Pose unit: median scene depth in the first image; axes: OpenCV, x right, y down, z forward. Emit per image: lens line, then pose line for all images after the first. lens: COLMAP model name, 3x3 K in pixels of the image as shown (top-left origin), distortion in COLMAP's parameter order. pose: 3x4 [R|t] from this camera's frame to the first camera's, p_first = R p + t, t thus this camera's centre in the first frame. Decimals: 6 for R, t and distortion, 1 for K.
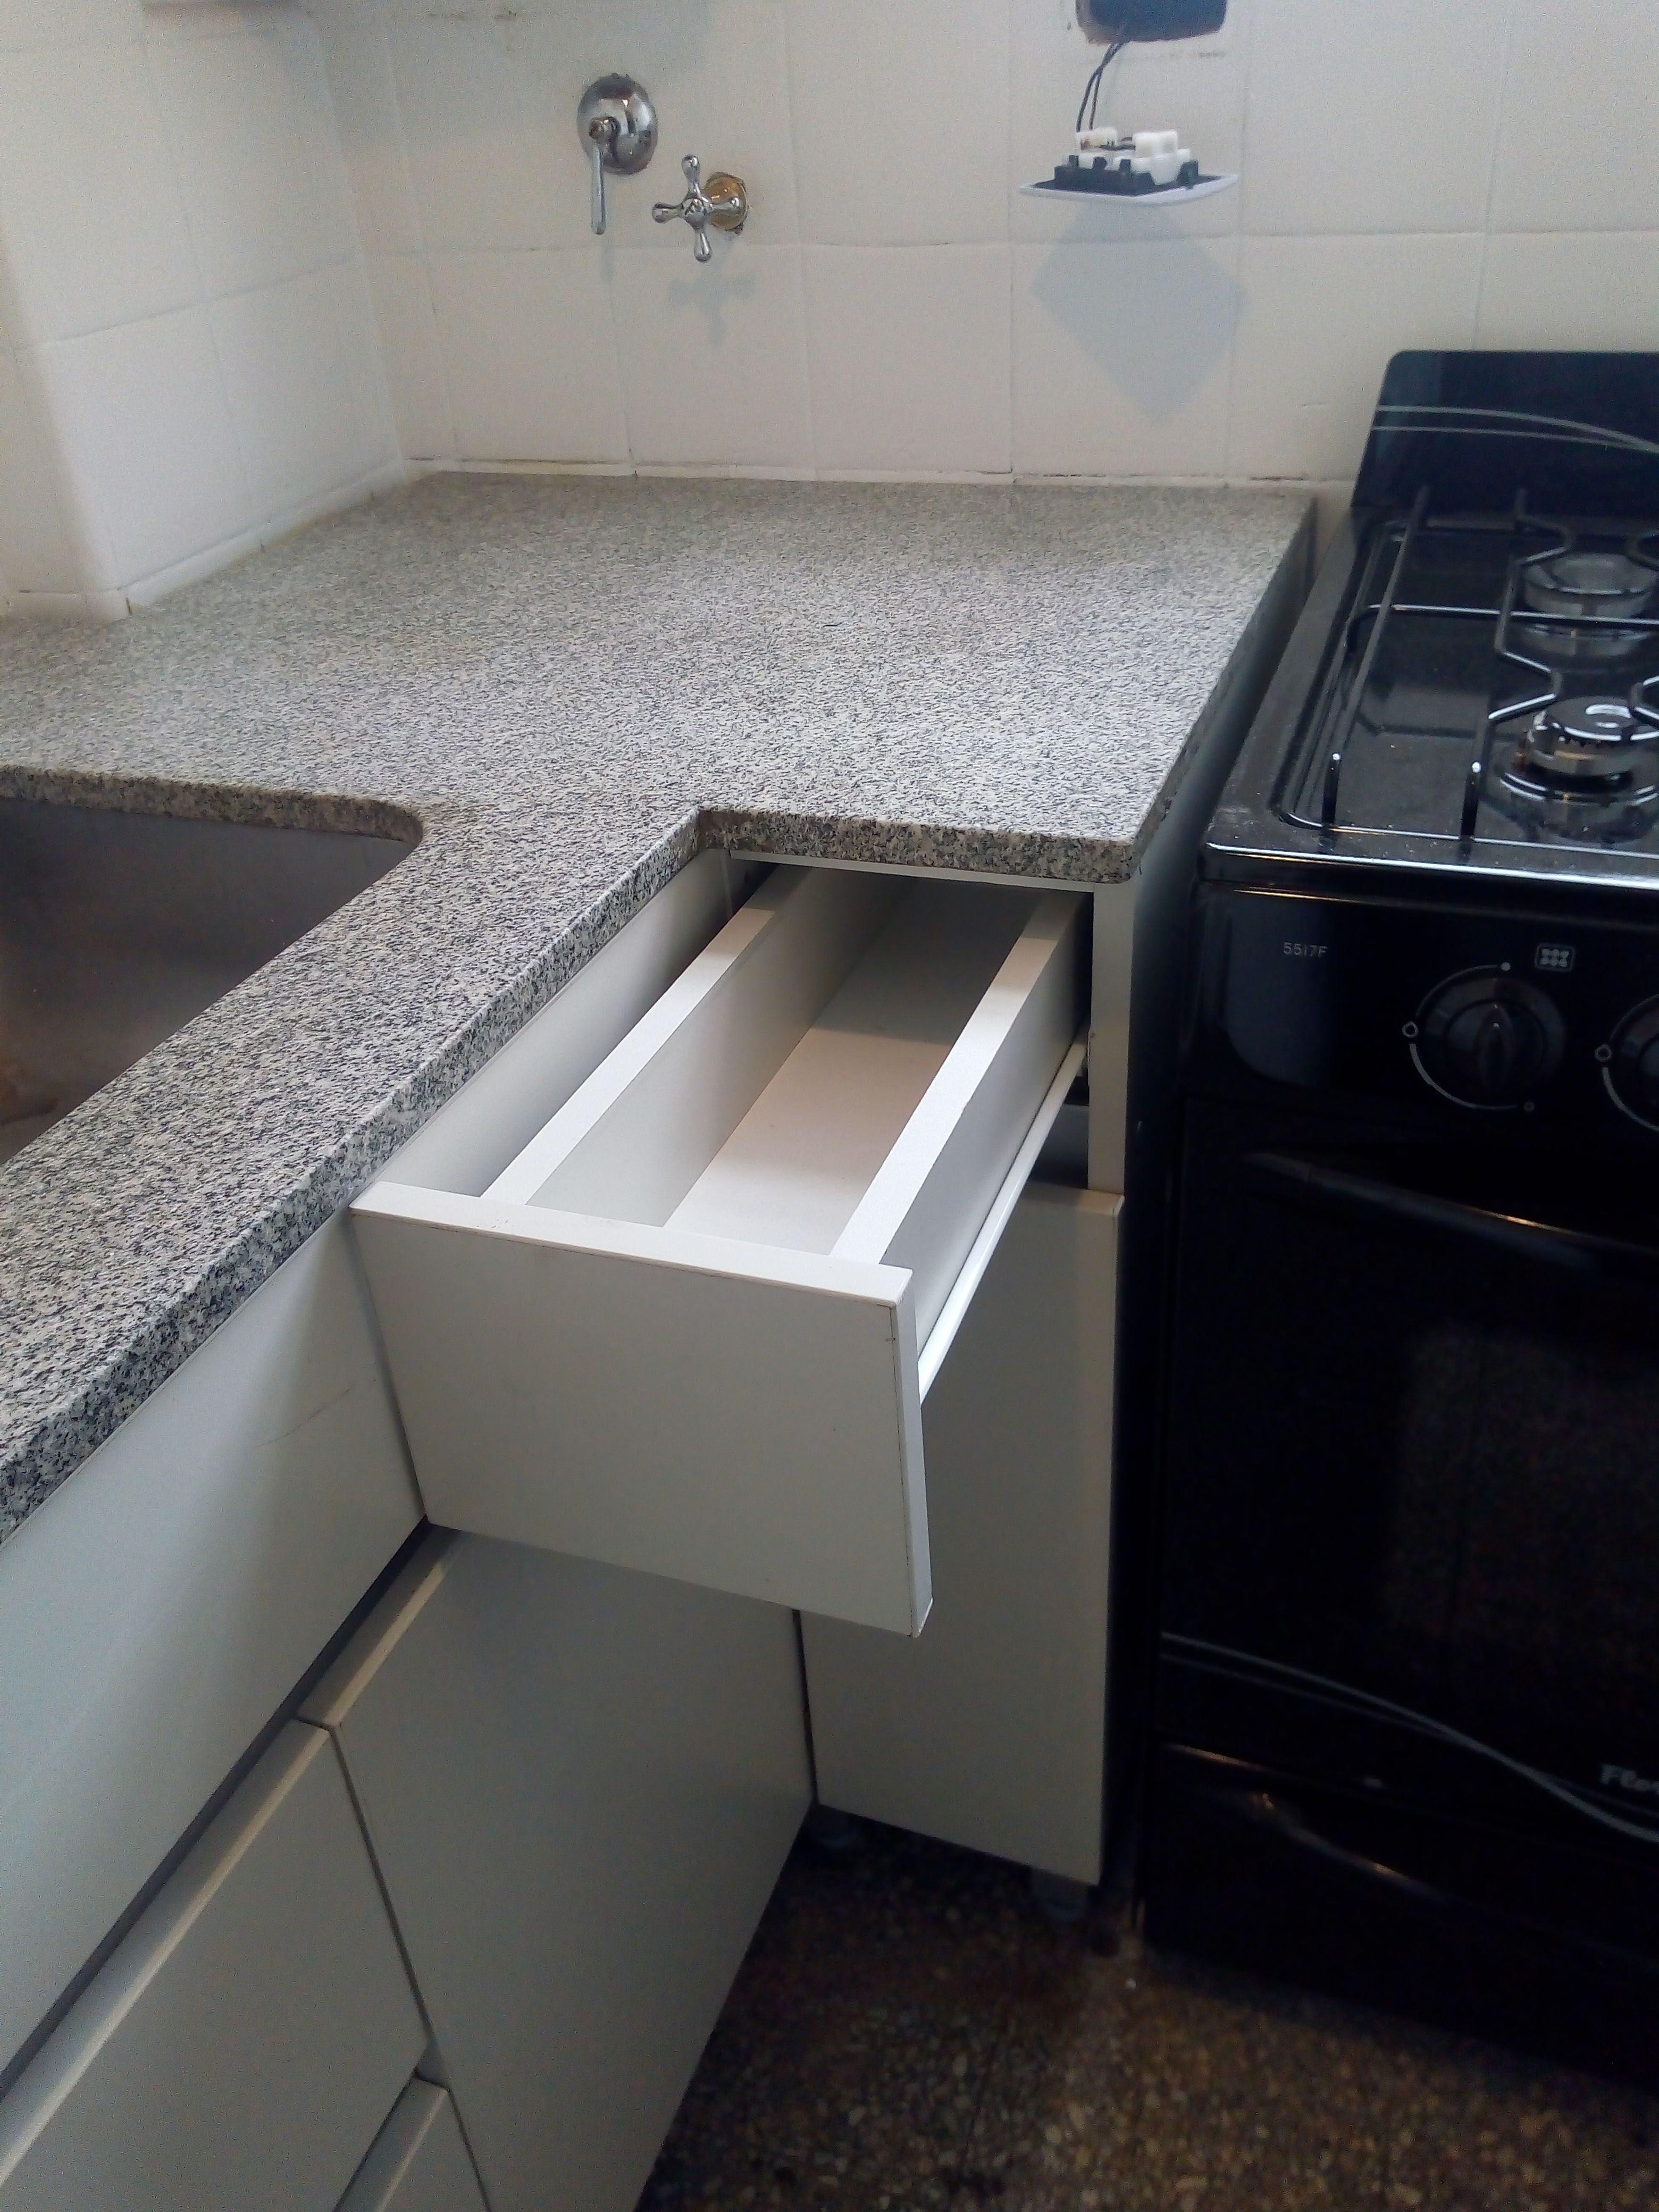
lens RADIAL K [[1773.5, 0, 829.5], [0, 1773.5, 1106.0], [0, 0, 1]] dist [-0.015023, -0.010871]
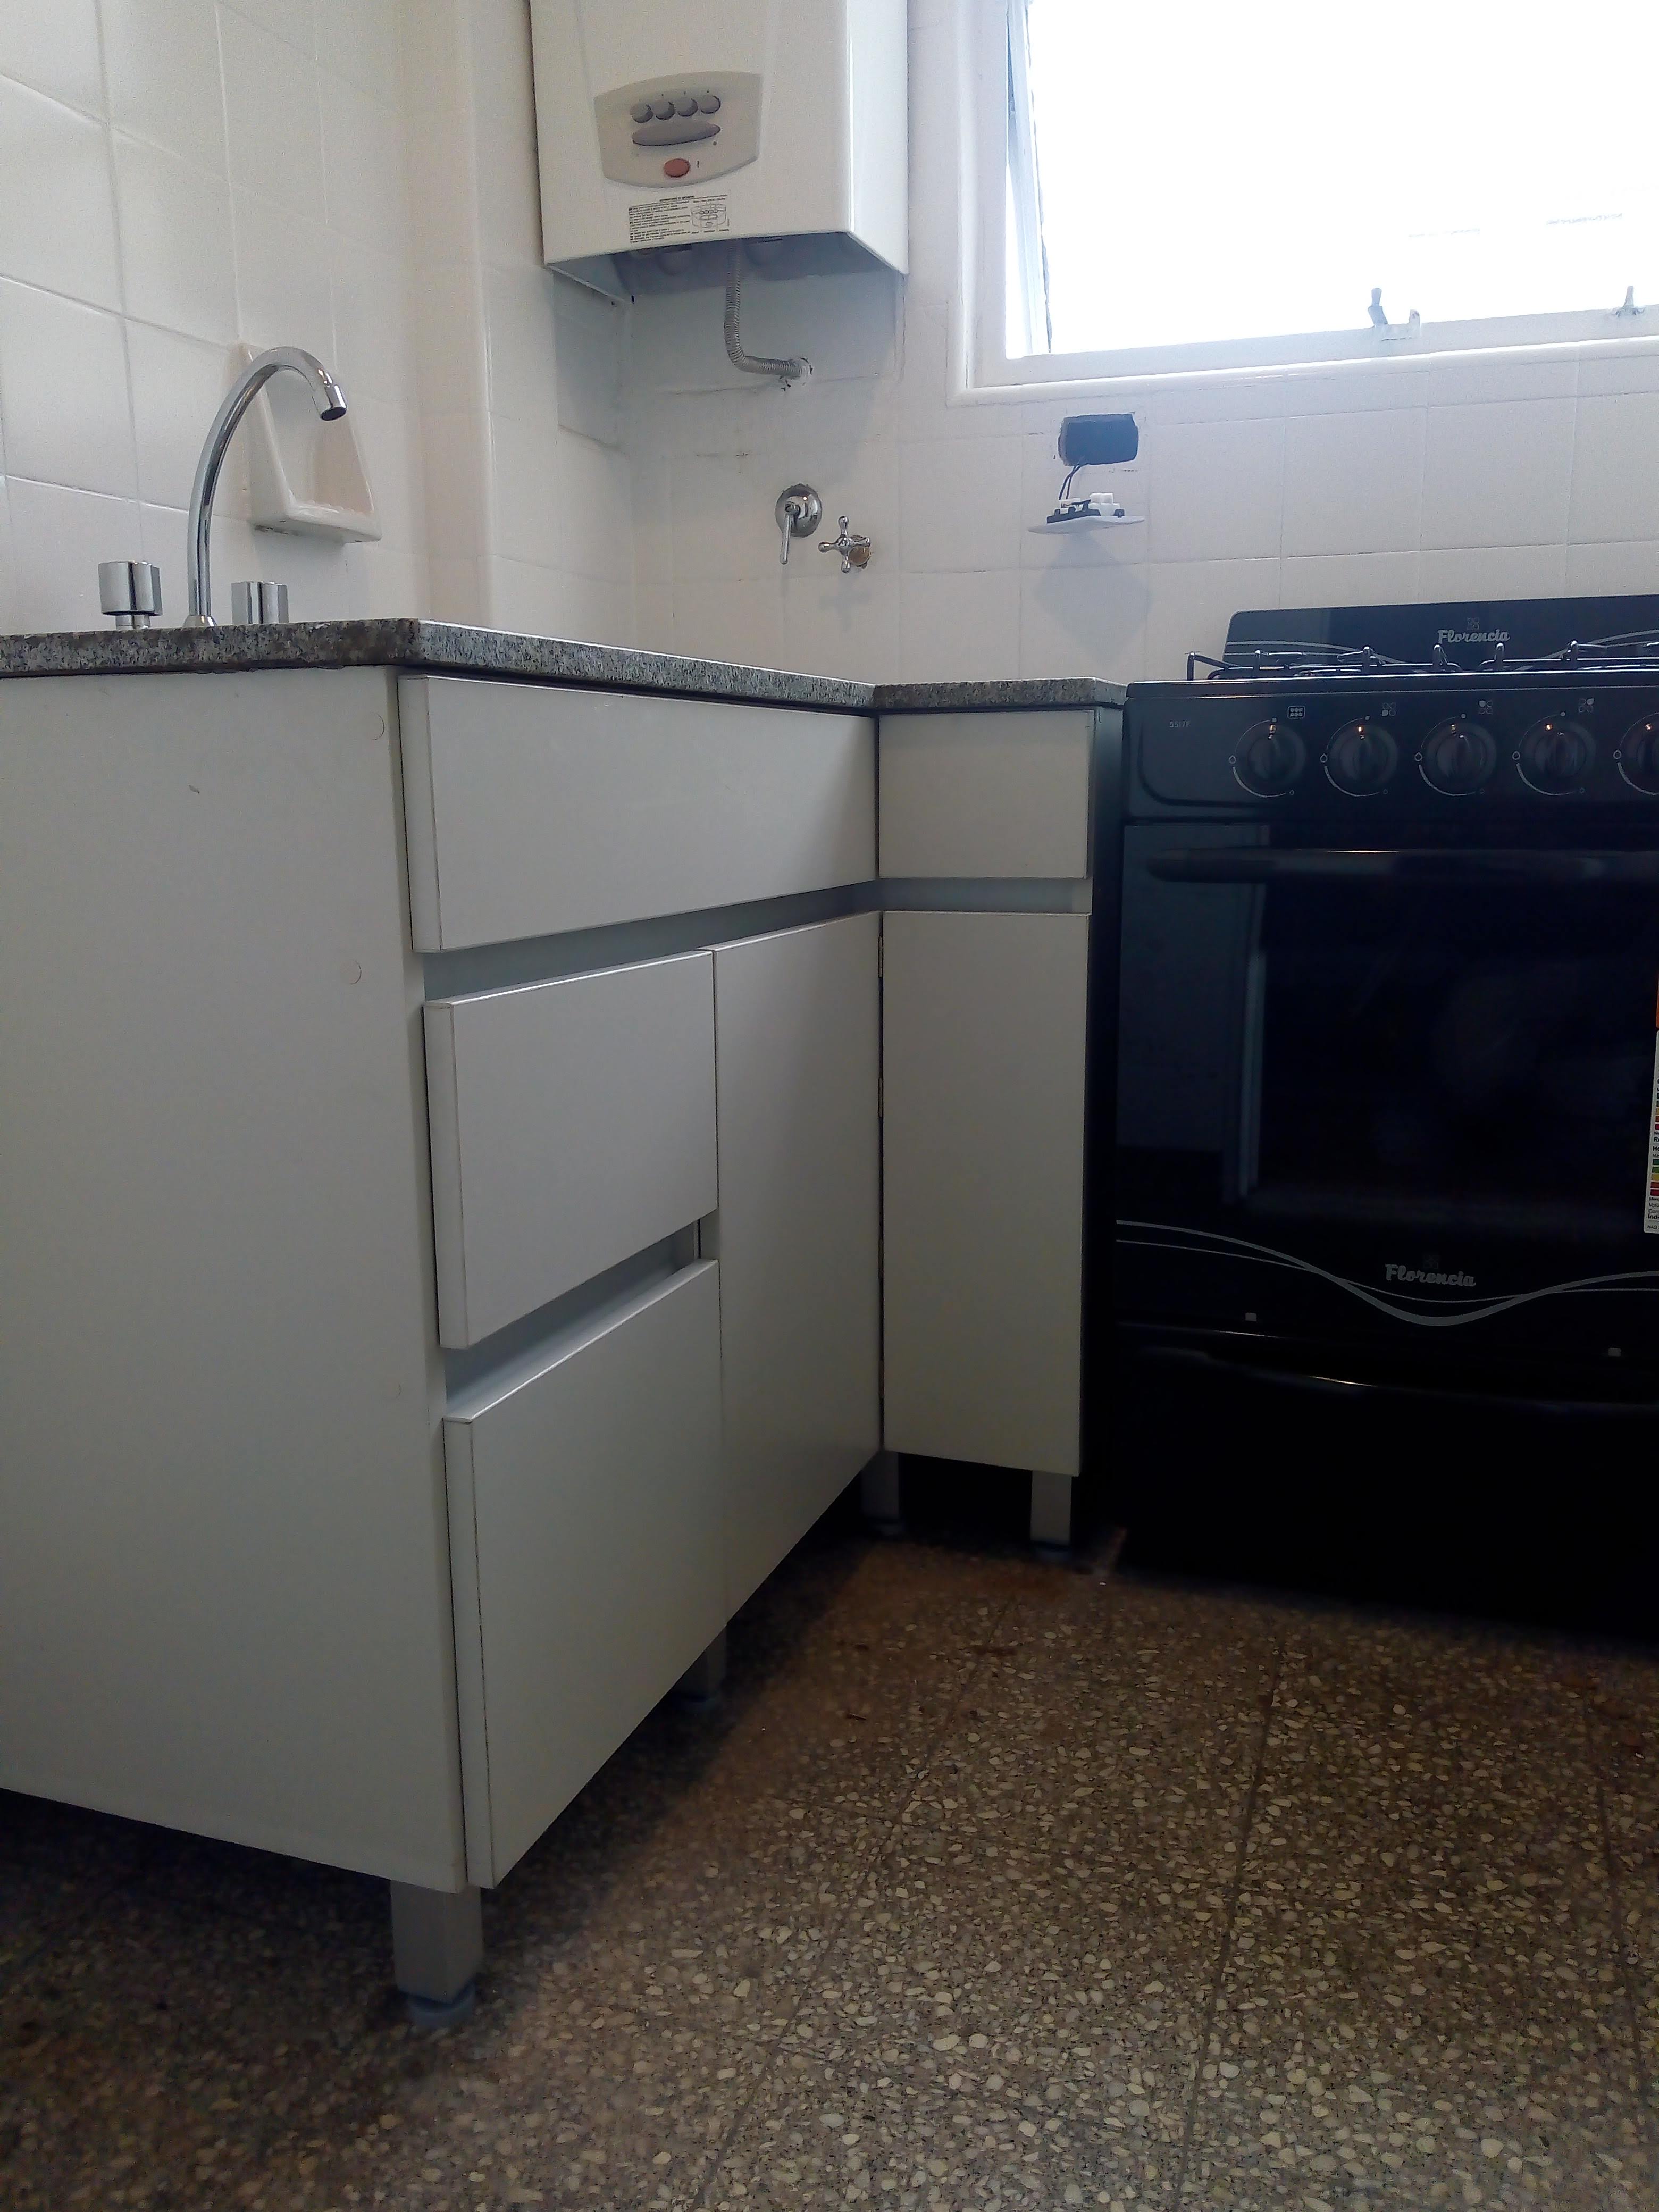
lens RADIAL K [[1773.5, 0, 829.5], [0, 1773.5, 1106.0], [0, 0, 1]] dist [-0.015023, -0.010871]
pose [[0.998515, 0.052127, 0.015840, -0.093287], [-0.042581, 0.928074, -0.369954, 0.706167], [-0.033985, 0.368730, 0.928915, -0.467026]]
